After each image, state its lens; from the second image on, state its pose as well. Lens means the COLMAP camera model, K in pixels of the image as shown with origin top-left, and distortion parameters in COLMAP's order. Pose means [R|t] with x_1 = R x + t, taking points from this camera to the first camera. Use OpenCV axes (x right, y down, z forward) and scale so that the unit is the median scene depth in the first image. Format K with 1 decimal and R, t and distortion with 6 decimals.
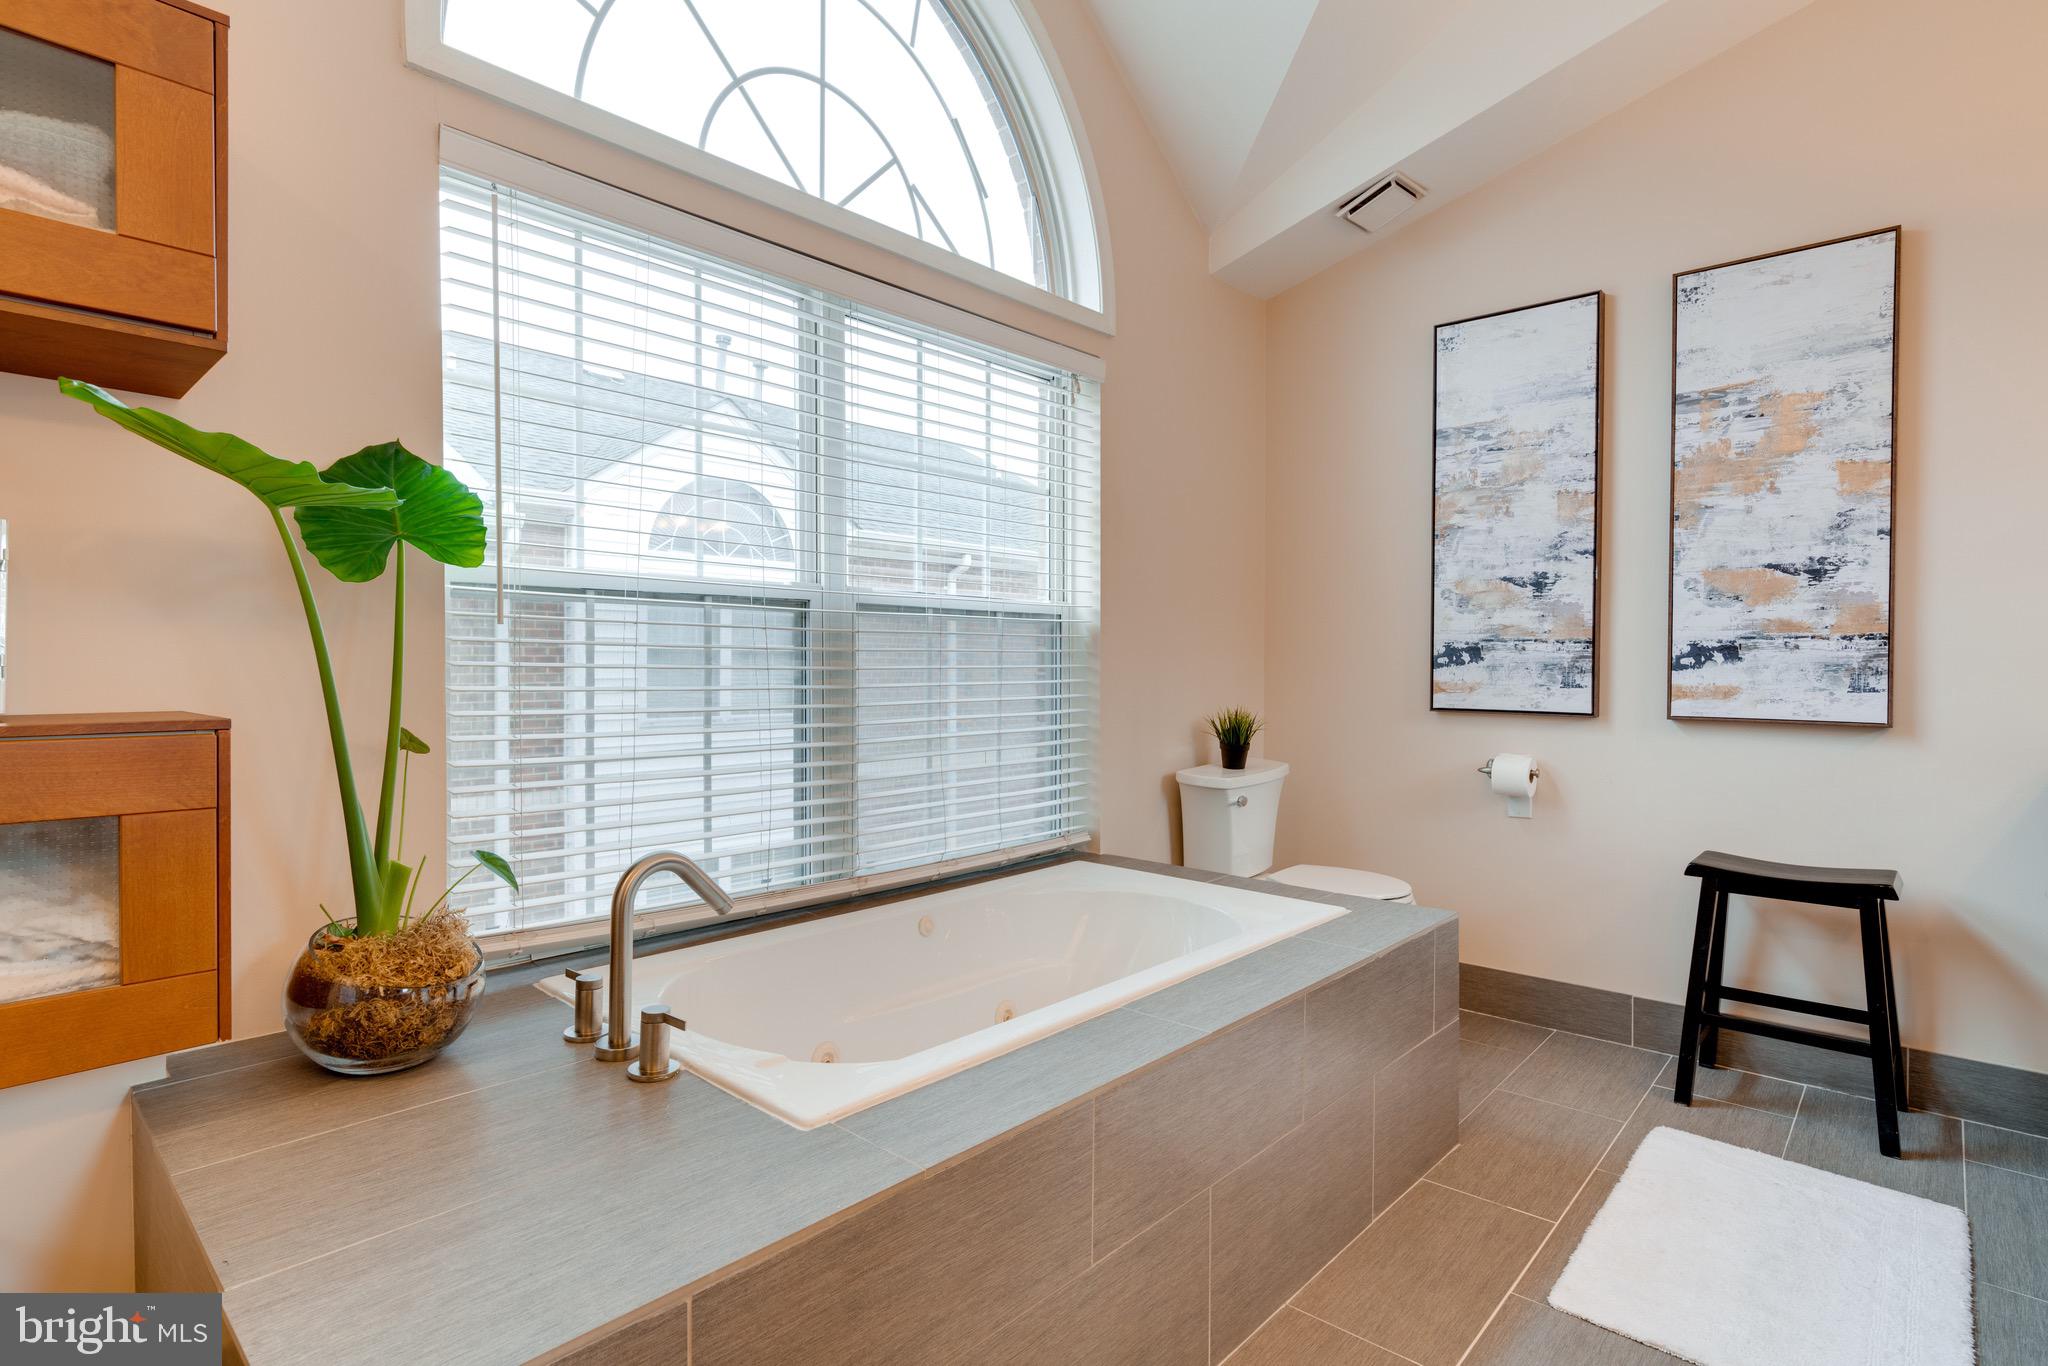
lens RADIAL K [[1028.2, 0, 1004.7], [0, 1028.2, 670.3], [0, 0, 1]] dist [-0.004336, 0.002781]
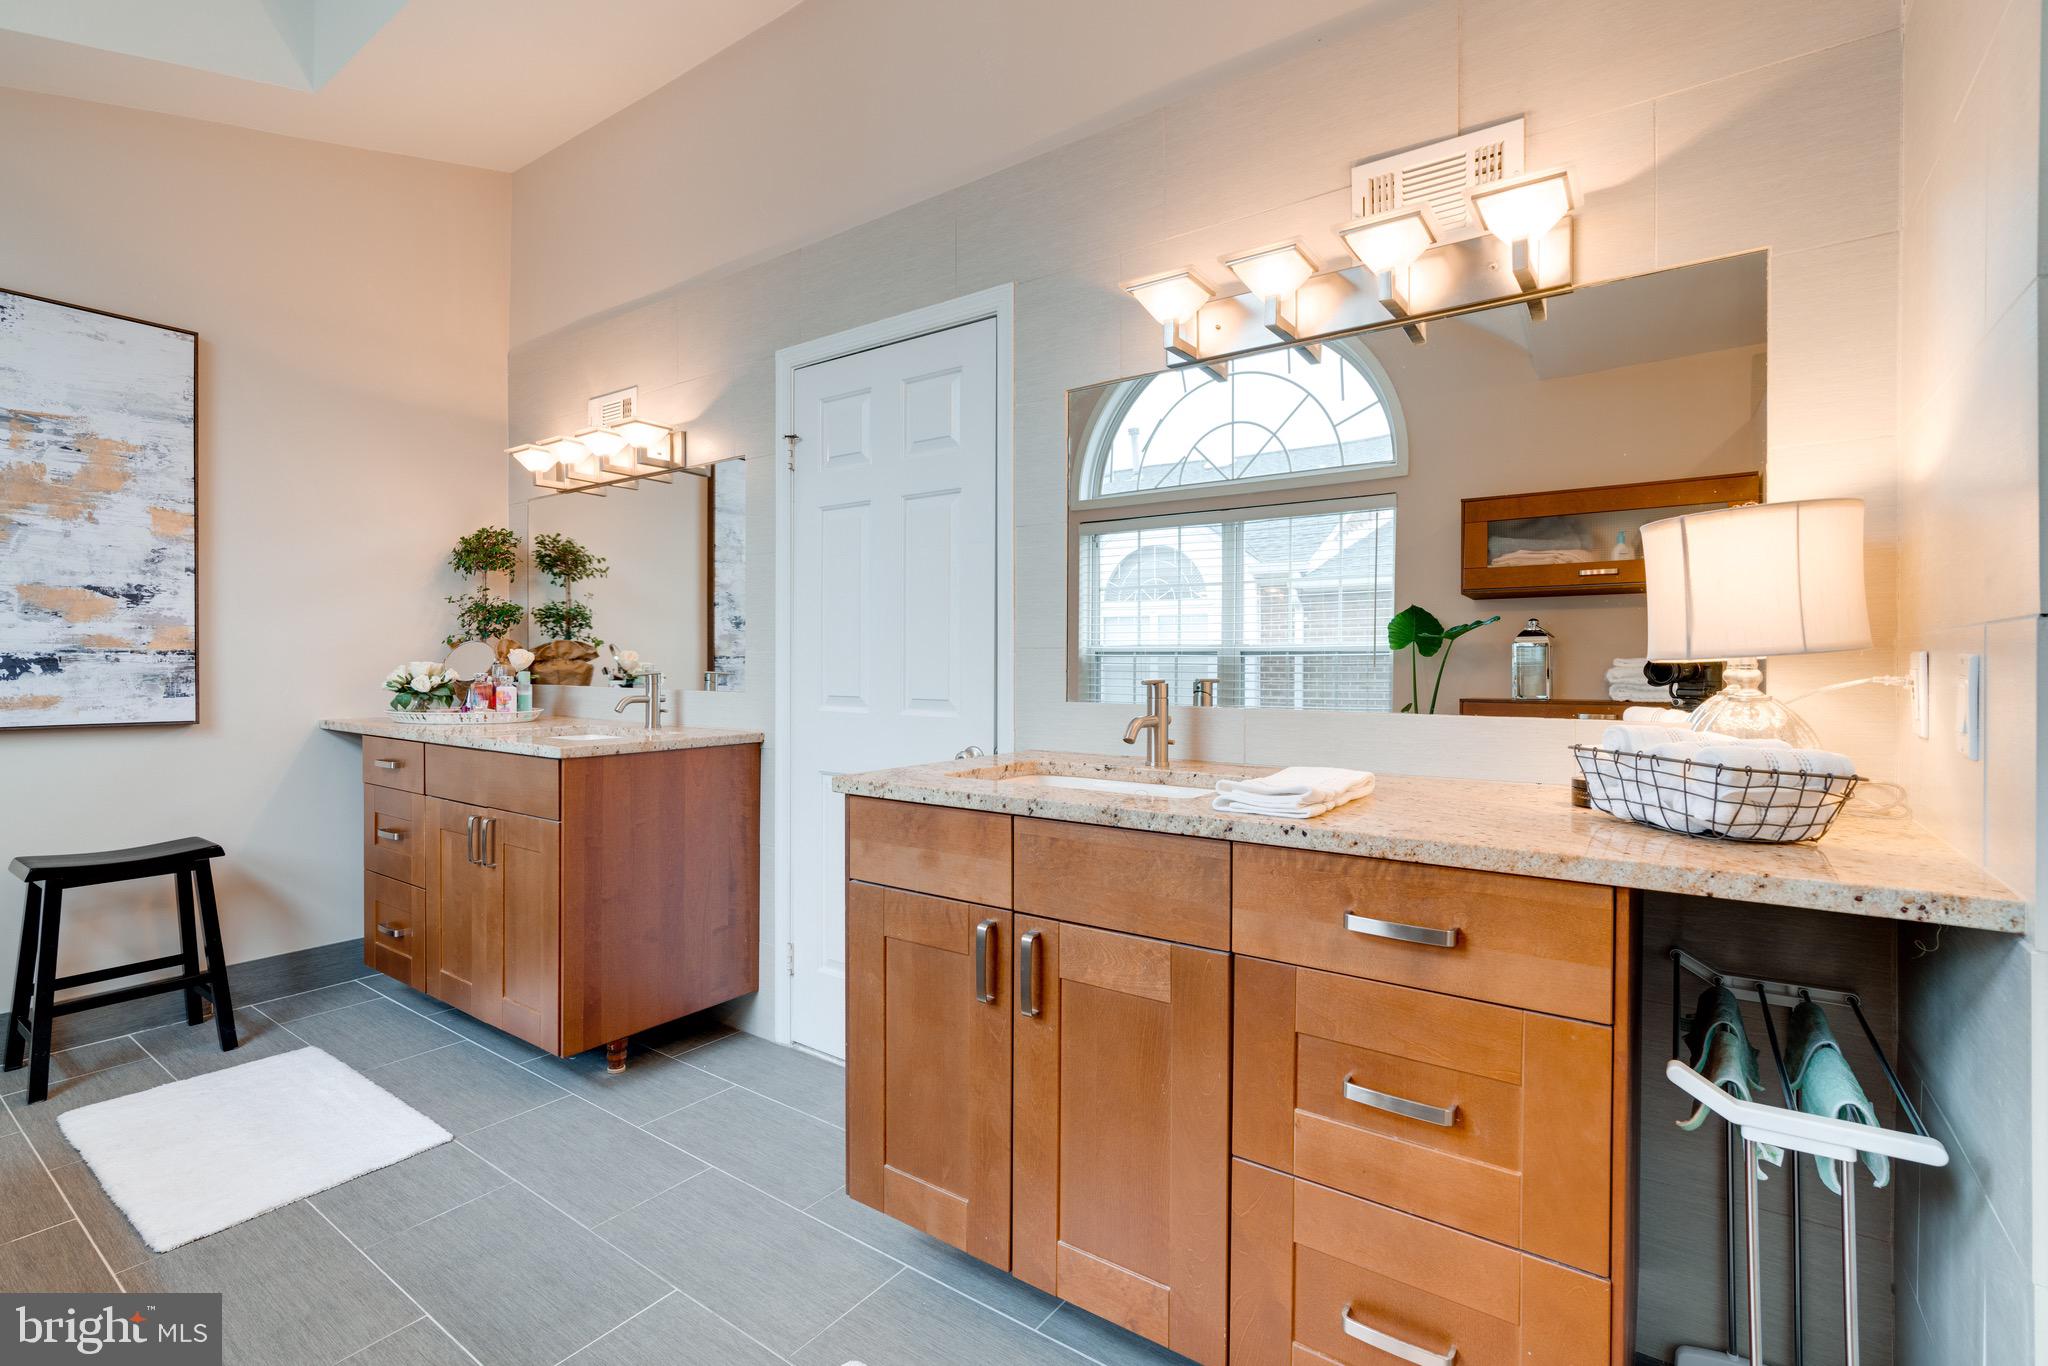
lens RADIAL K [[919.4, 0, 1008.4], [0, 919.4, 677.4], [0, 0, 1]] dist [-0.011149, 0.004382]
pose [[-0.135993, -0.008715, 0.990671, -0.385199], [0.013407, 0.999854, 0.010637, -0.000693], [-0.990619, 0.014729, -0.135856, 0.148093]]
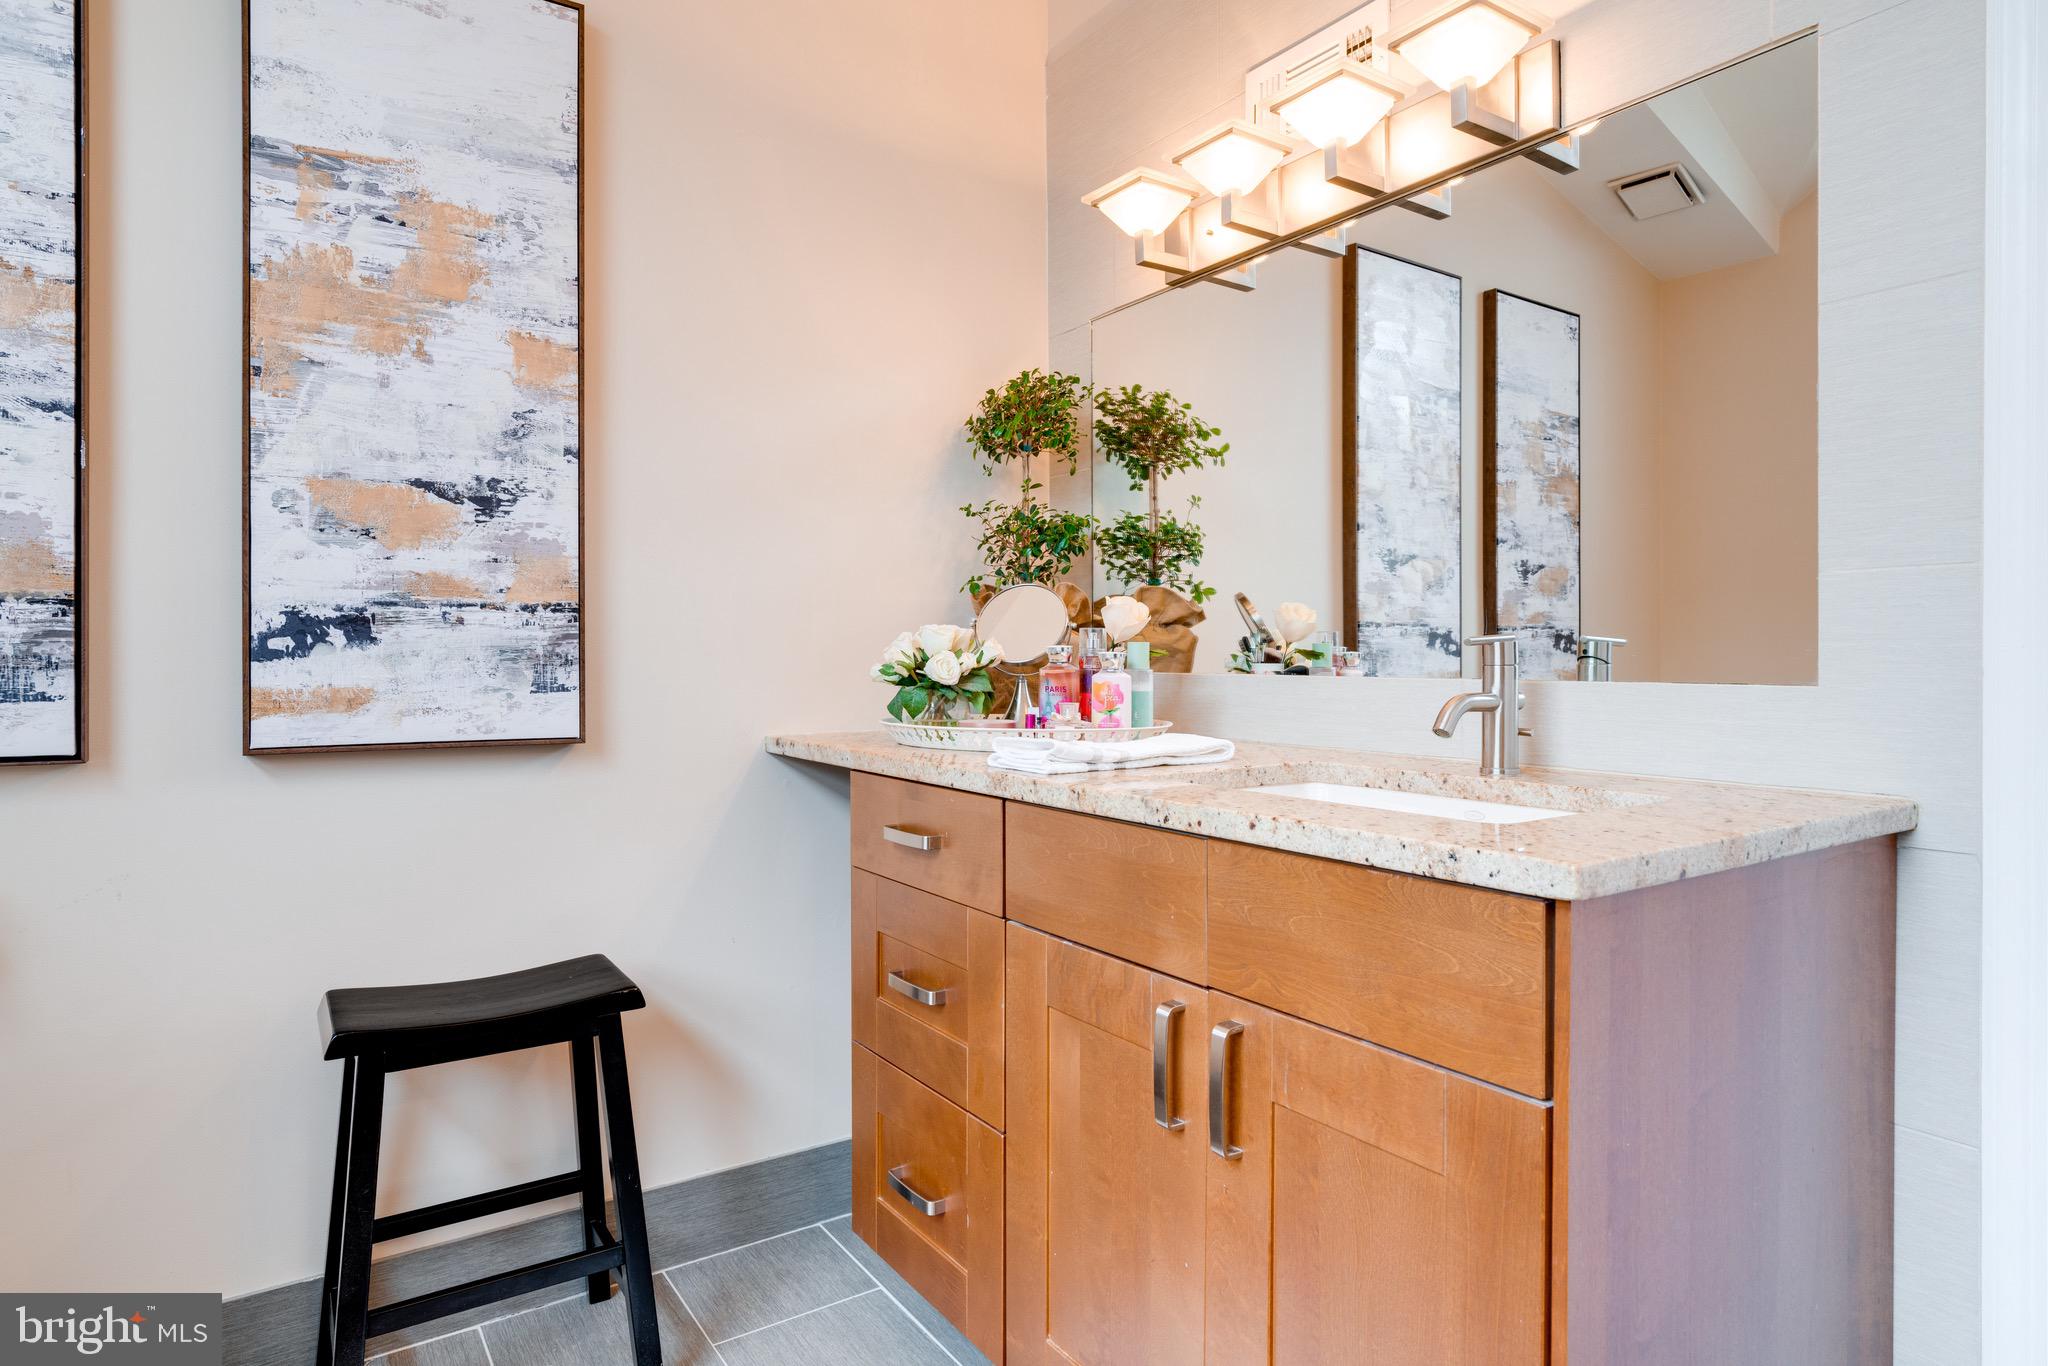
lens RADIAL K [[1166.2, 0, 1028.1], [0, 1166.2, 671.1], [0, 0, 1]] dist [-0.007347, 0.005037]
pose [[0.219902, -0.005636, 0.975506, 0.172073], [0.016685, 0.999859, 0.002016, 0.011295], [-0.975379, 0.015833, 0.219965, 0.523216]]
